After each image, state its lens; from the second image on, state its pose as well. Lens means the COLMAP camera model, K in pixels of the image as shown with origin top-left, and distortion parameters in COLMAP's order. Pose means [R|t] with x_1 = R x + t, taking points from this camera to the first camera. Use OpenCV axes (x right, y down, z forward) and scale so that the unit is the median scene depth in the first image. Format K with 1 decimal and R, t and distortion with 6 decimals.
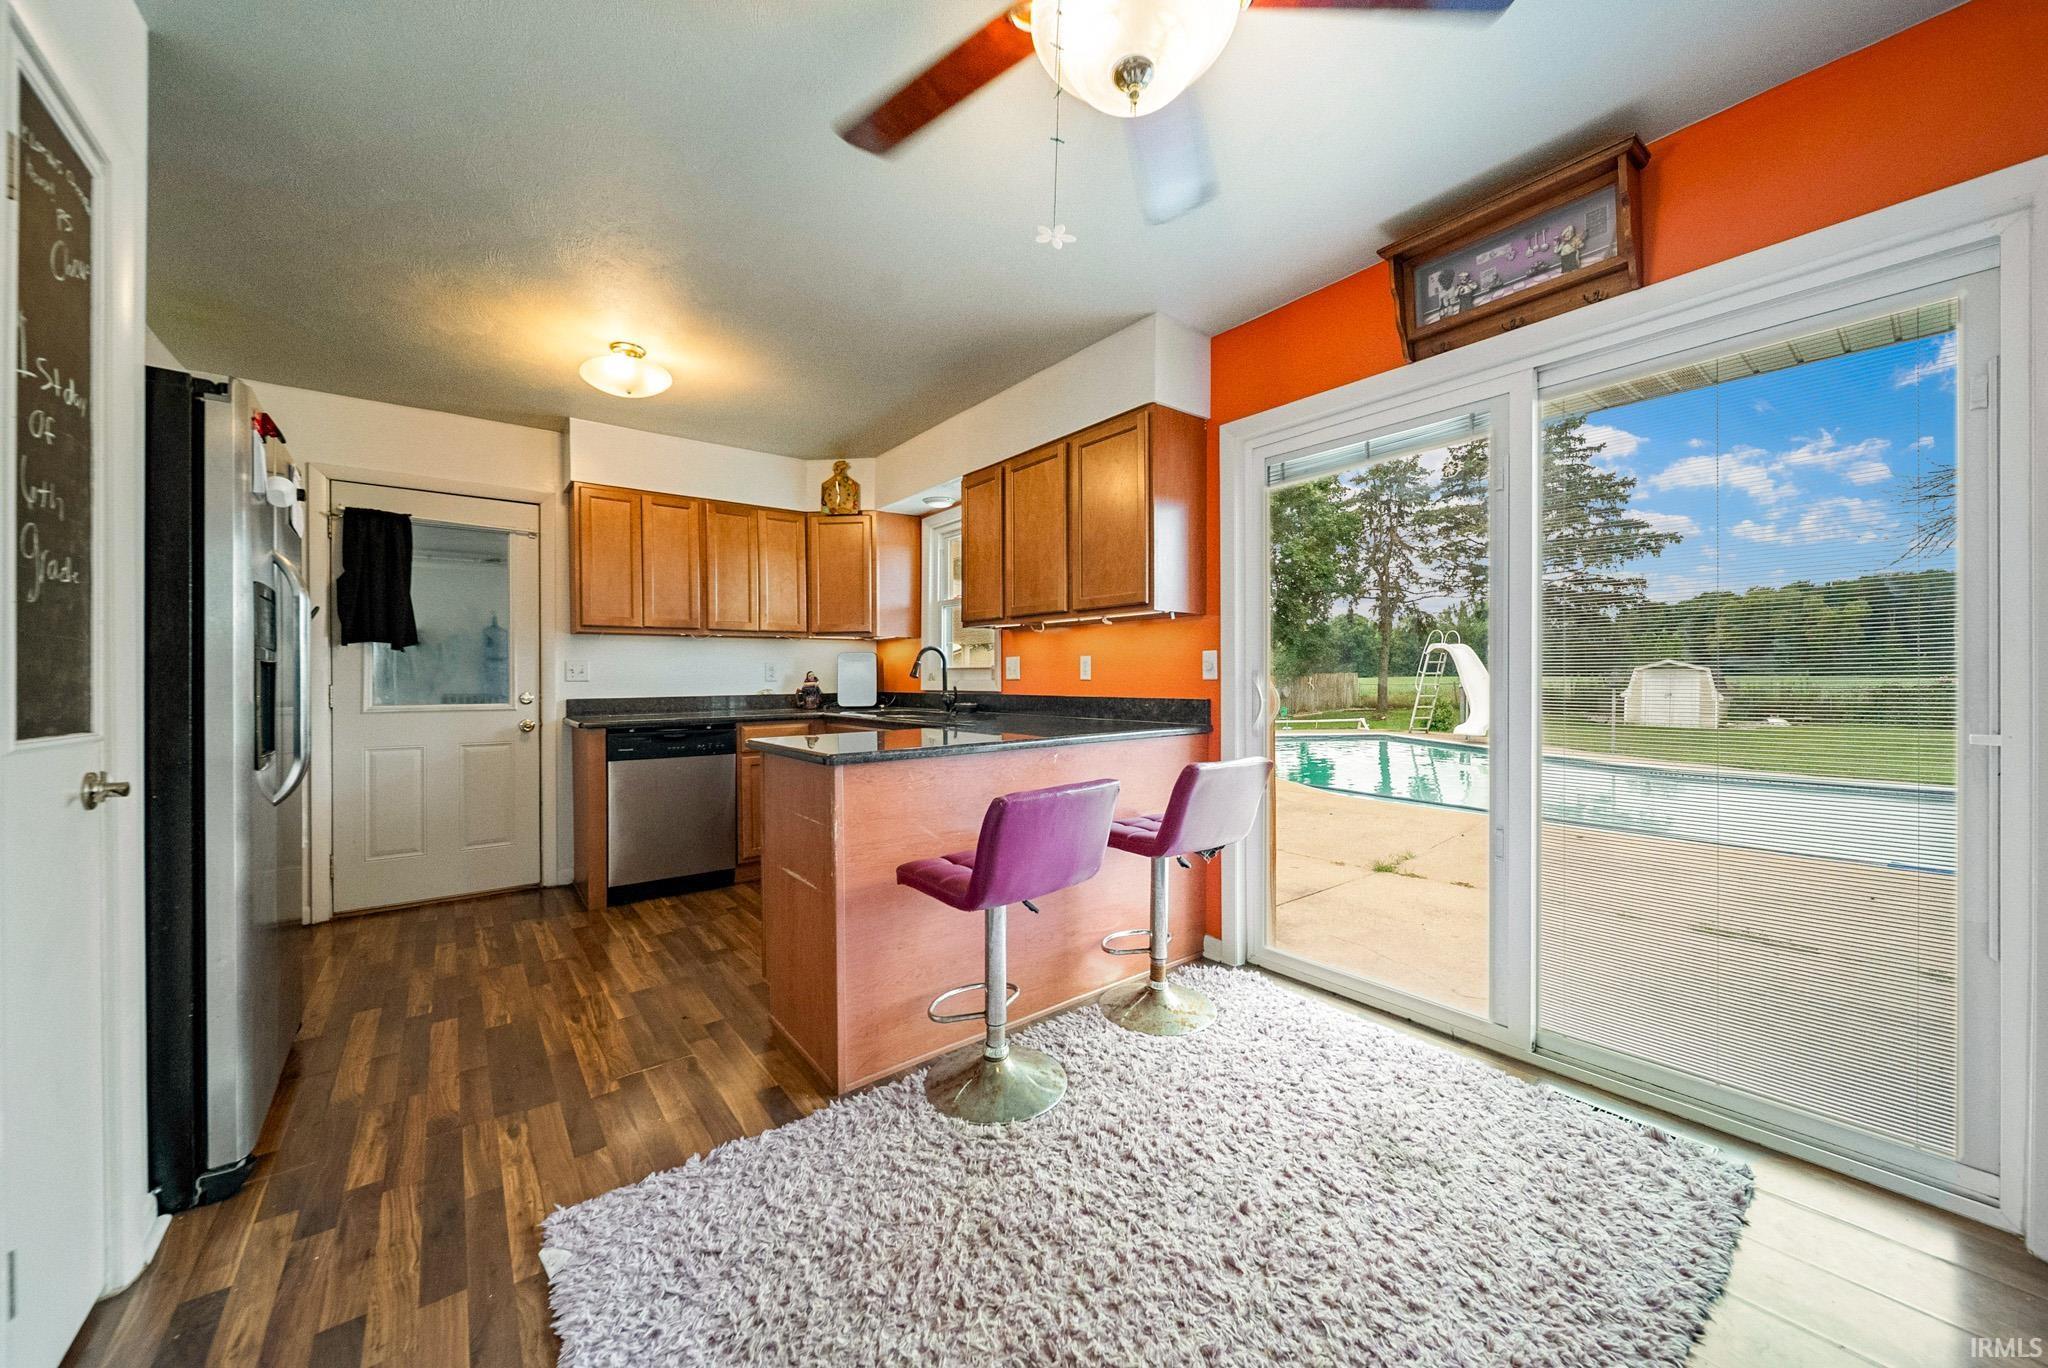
lens RADIAL K [[741.3, 0, 1014.0], [0, 741.3, 682.6], [0, 0, 1]] dist [0.001630, -0.000868]
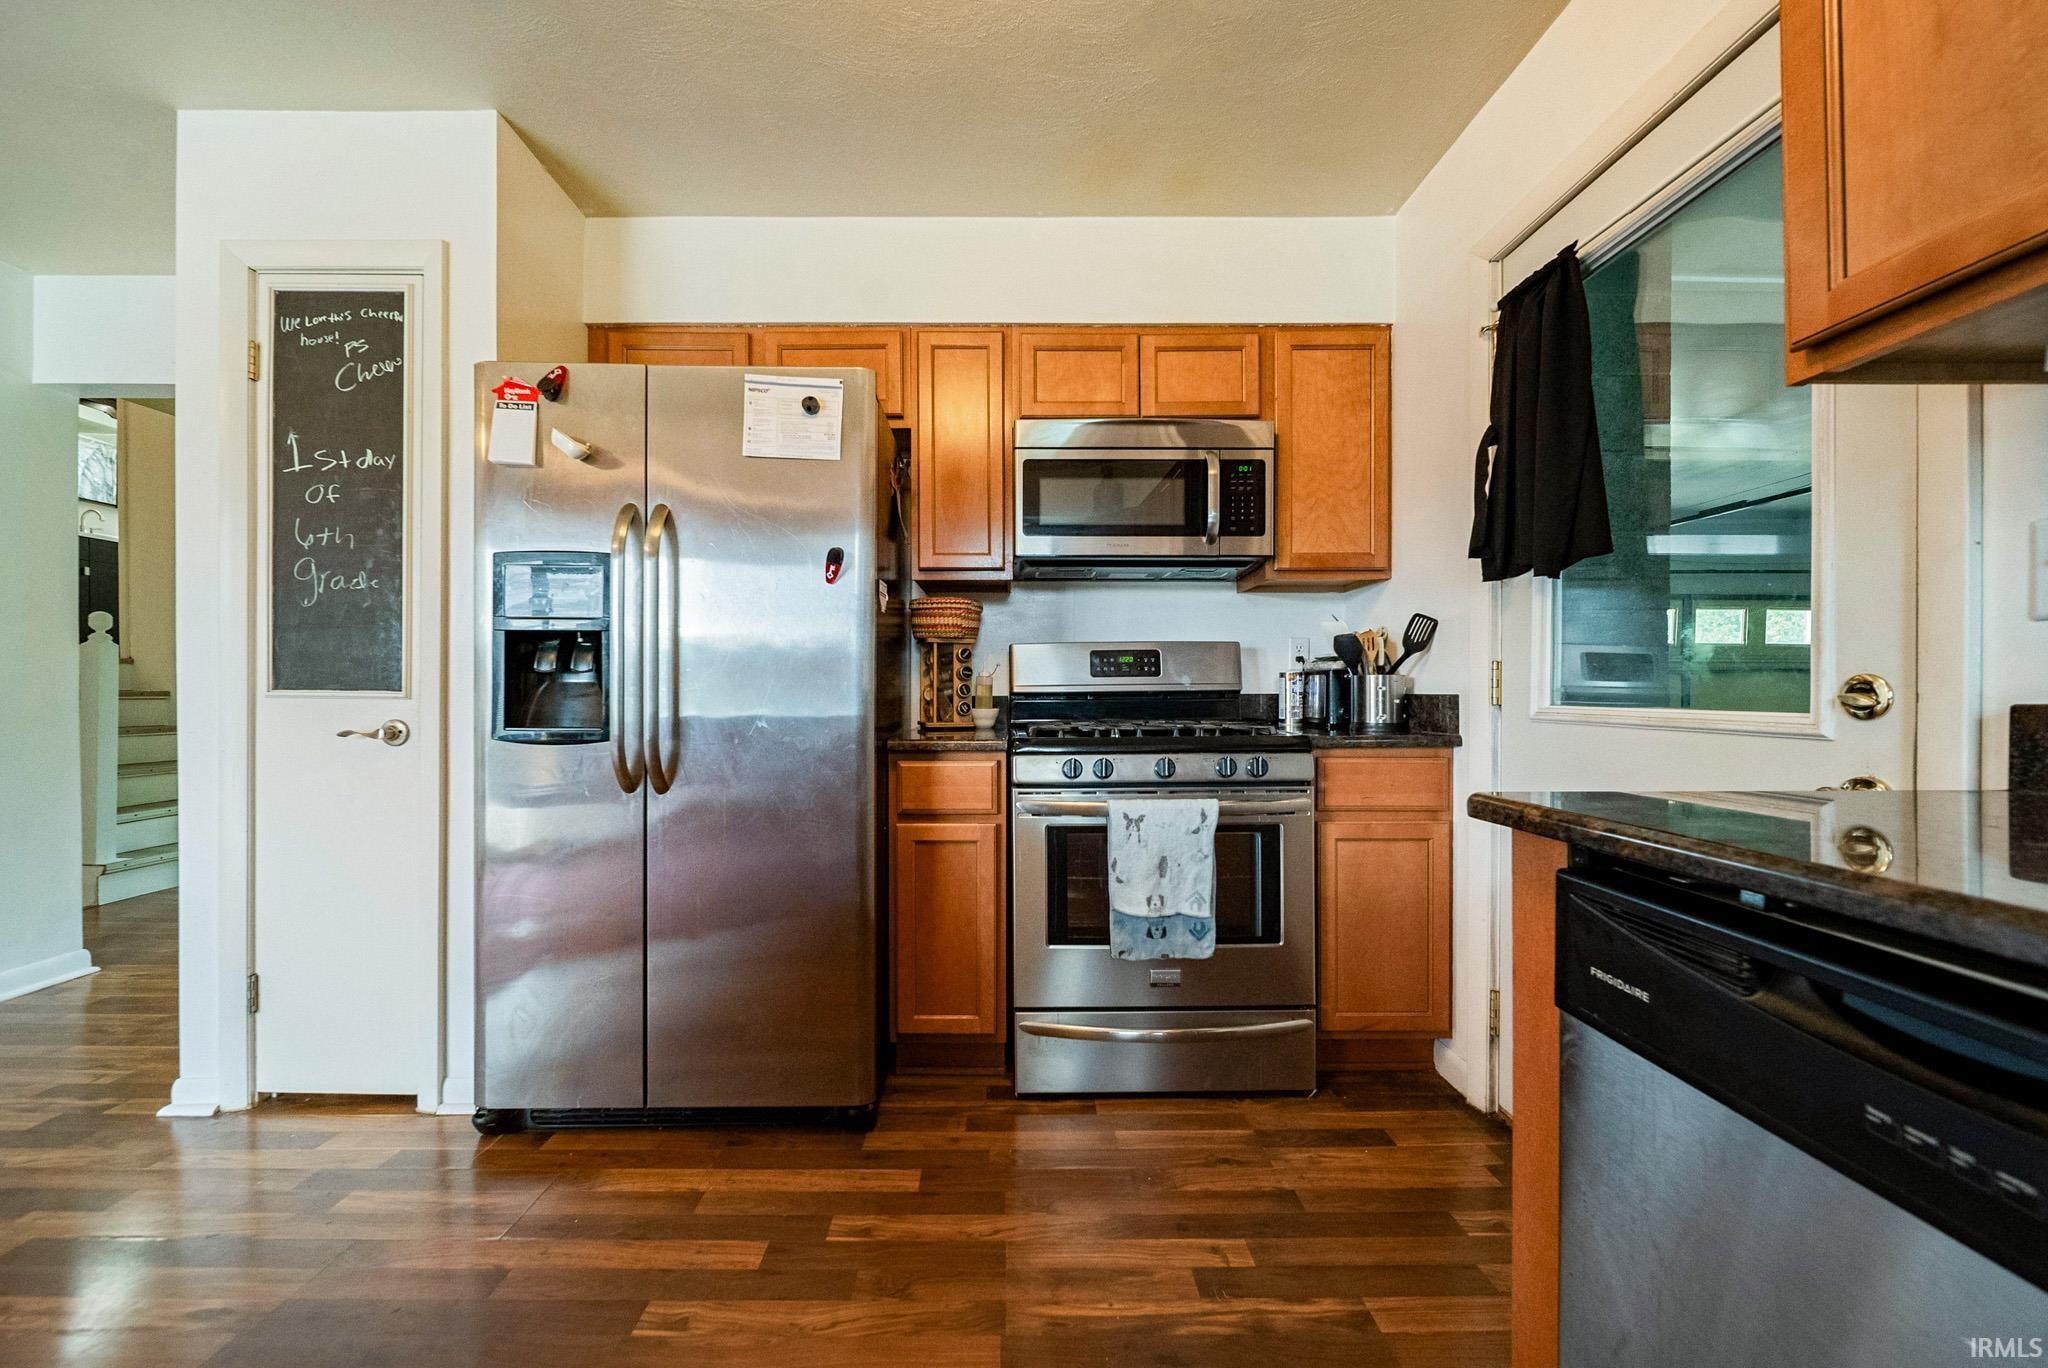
lens RADIAL K [[741.3, 0, 1018.2], [0, 741.3, 687.0], [0, 0, 1]] dist [0.001630, -0.000868]
pose [[-0.605794, -0.010746, -0.795549, -0.381502], [-0.003926, 0.999937, -0.010517, 0.036291], [0.795612, -0.003247, -0.605798, 1.283616]]
